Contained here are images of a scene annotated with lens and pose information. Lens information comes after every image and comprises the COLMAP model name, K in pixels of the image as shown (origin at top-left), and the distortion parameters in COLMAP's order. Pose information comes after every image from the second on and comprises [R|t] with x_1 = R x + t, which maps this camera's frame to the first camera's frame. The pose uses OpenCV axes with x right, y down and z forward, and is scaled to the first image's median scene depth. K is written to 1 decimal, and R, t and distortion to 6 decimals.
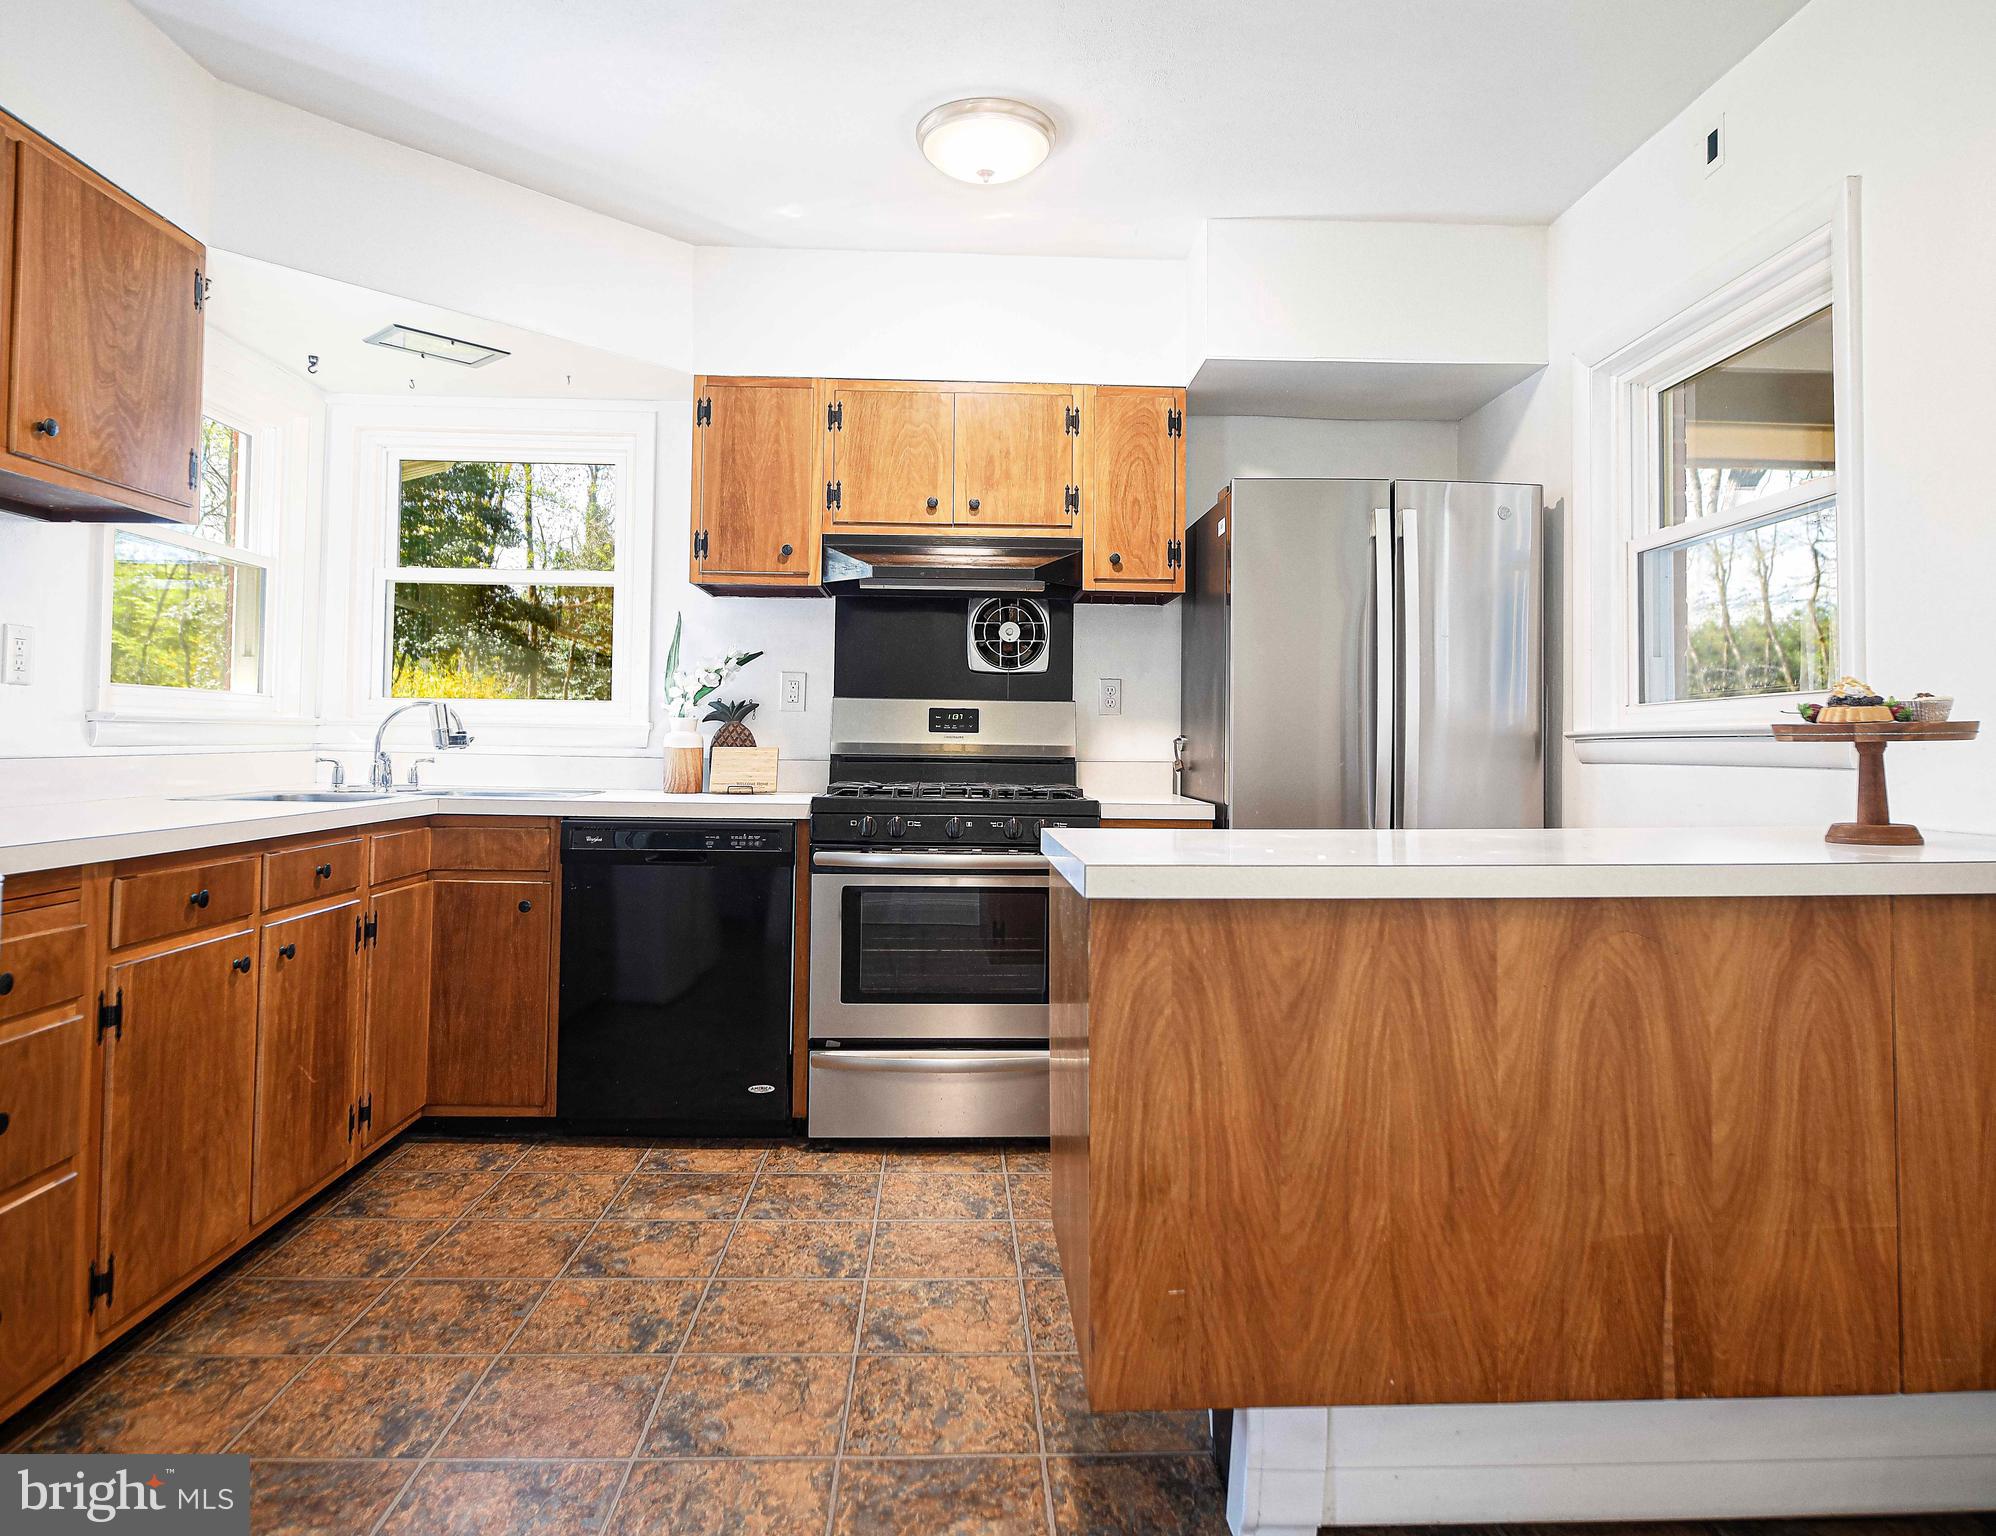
lens RADIAL K [[1225.3, 0, 993.3], [0, 1225.3, 706.7], [0, 0, 1]] dist [-0.006234, -0.000337]
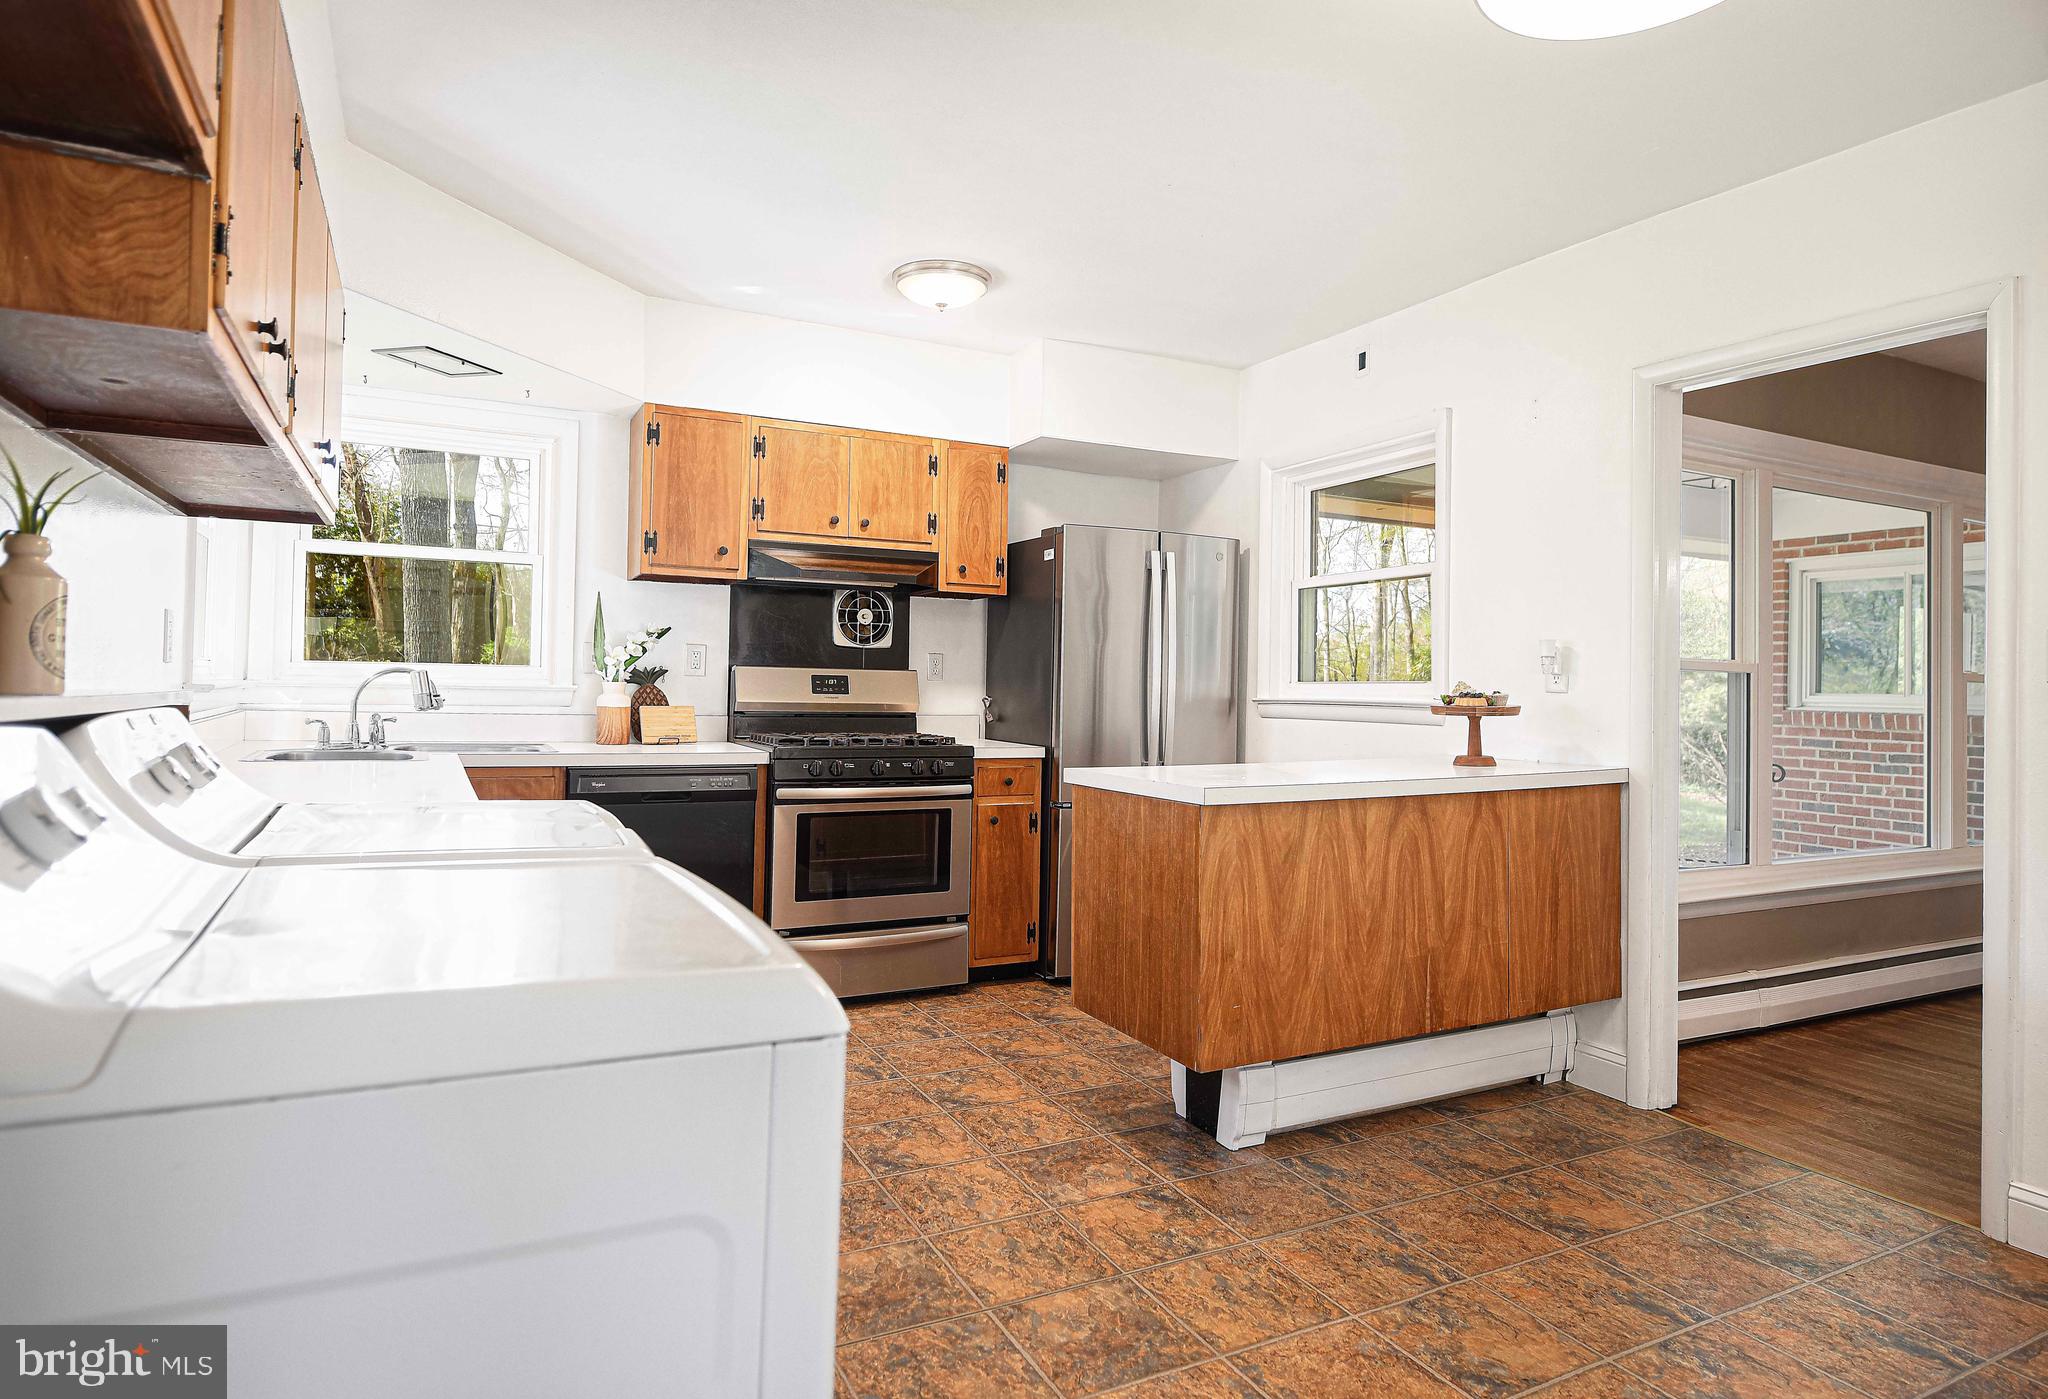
lens RADIAL K [[1140.9, 0, 1031.3], [0, 1140.9, 665.8], [0, 0, 1]] dist [0.000414, -0.000144]
pose [[0.908068, 0.012120, 0.418647, -0.694825], [-0.020170, 0.999687, 0.014808, -0.062430], [-0.418336, -0.021890, 0.908028, -0.376770]]
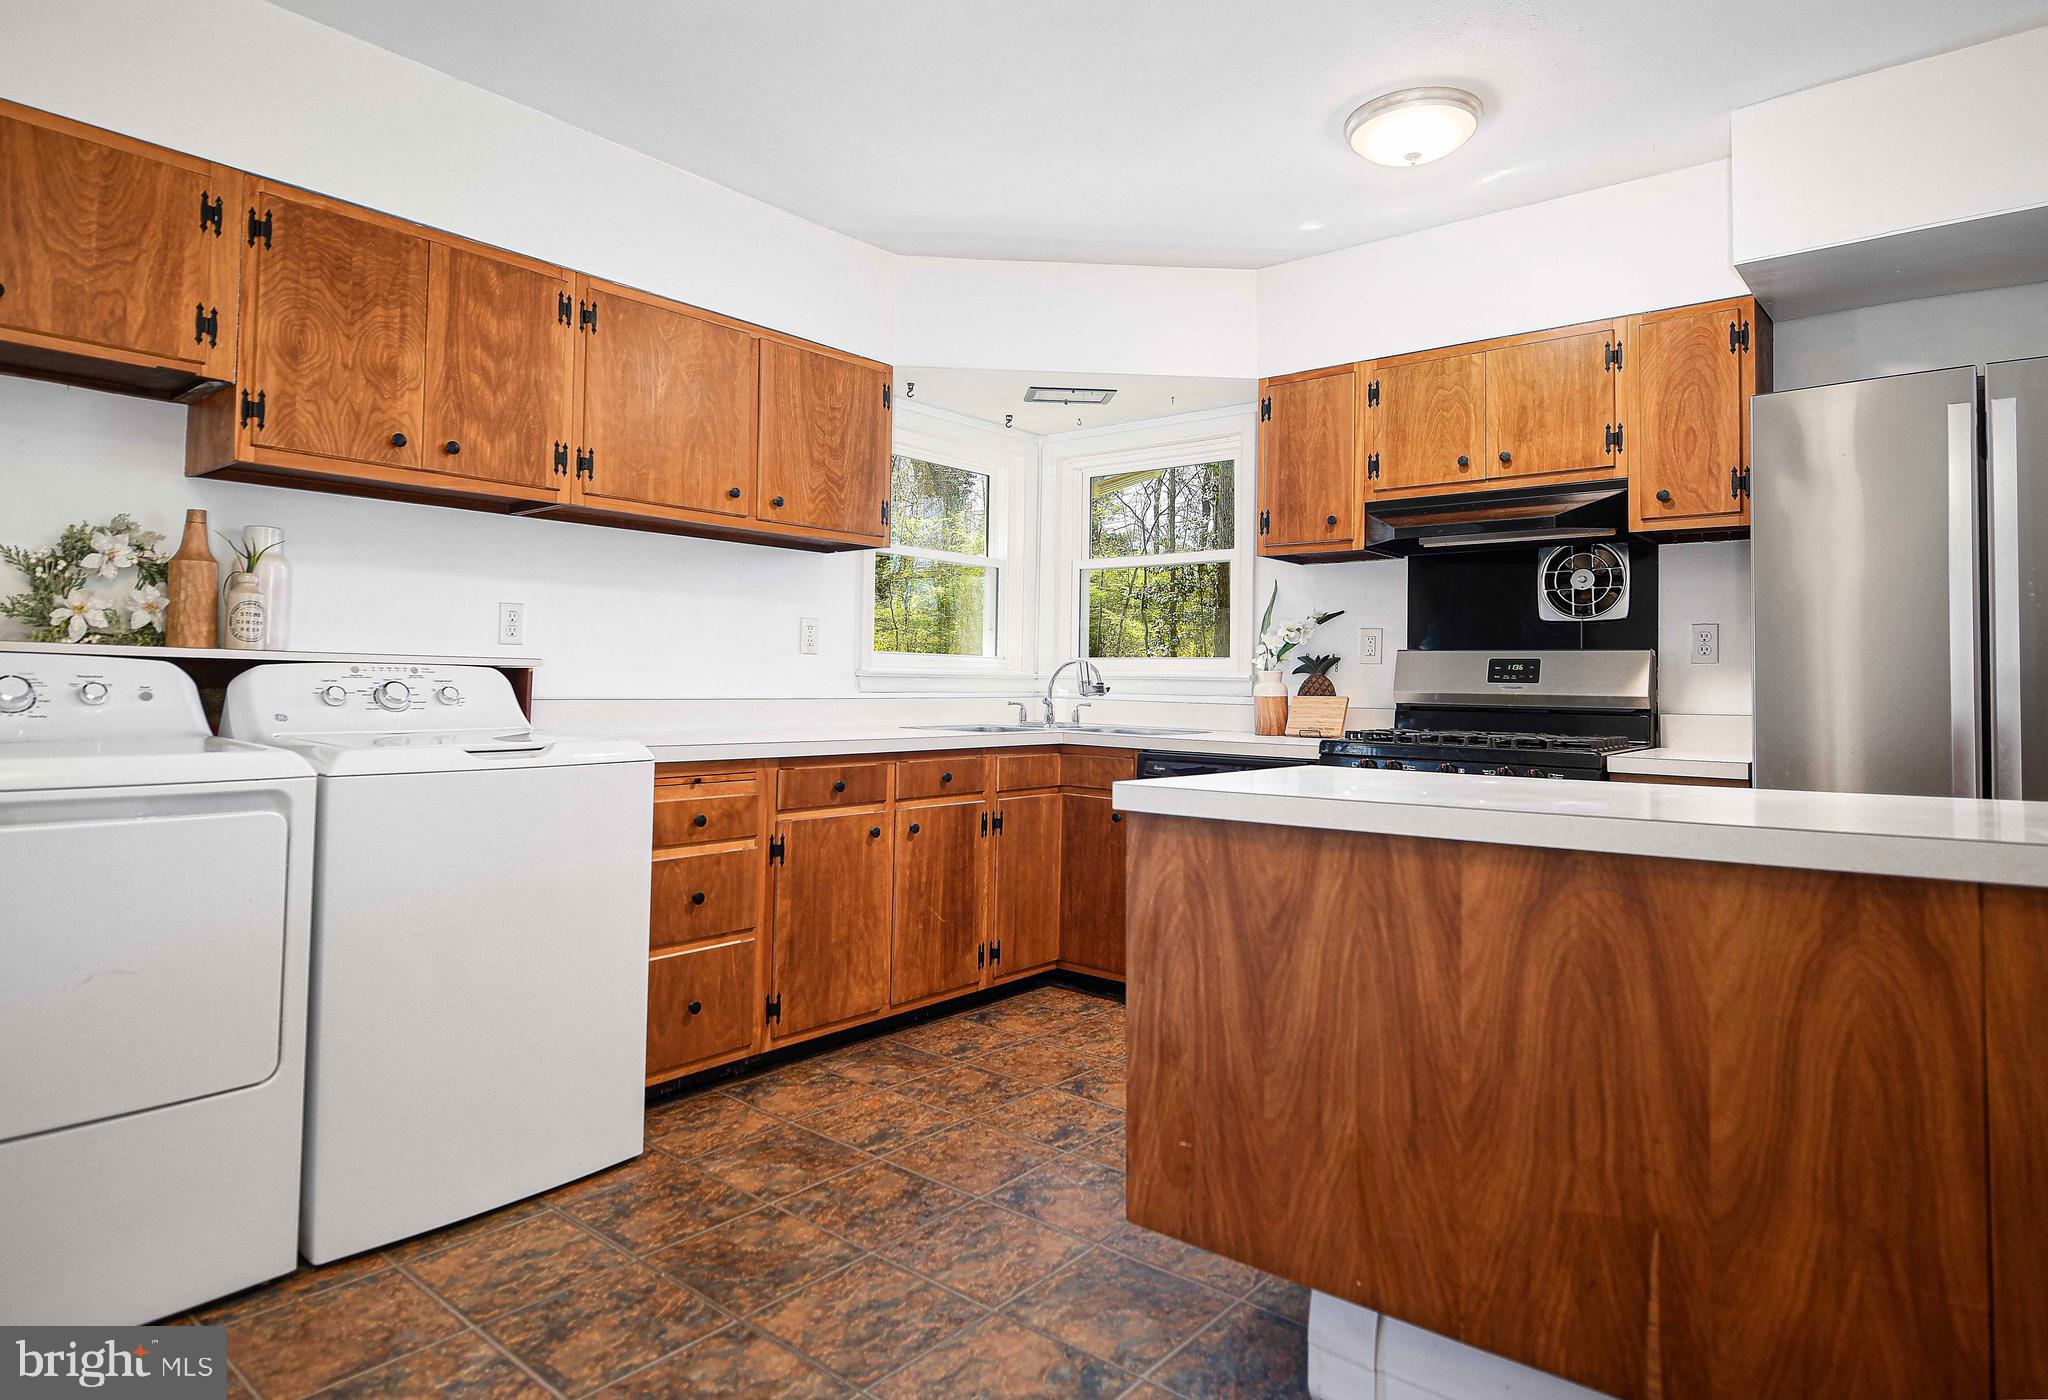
lens RADIAL K [[1161.0, 0, 1015.1], [0, 1161.0, 645.3], [0, 0, 1]] dist [-0.002315, -0.002621]
pose [[0.742294, -0.023532, -0.669661, 0.610970], [0.013668, 0.999707, -0.019980, 0.007233], [0.669935, 0.005678, 0.742398, 0.030843]]
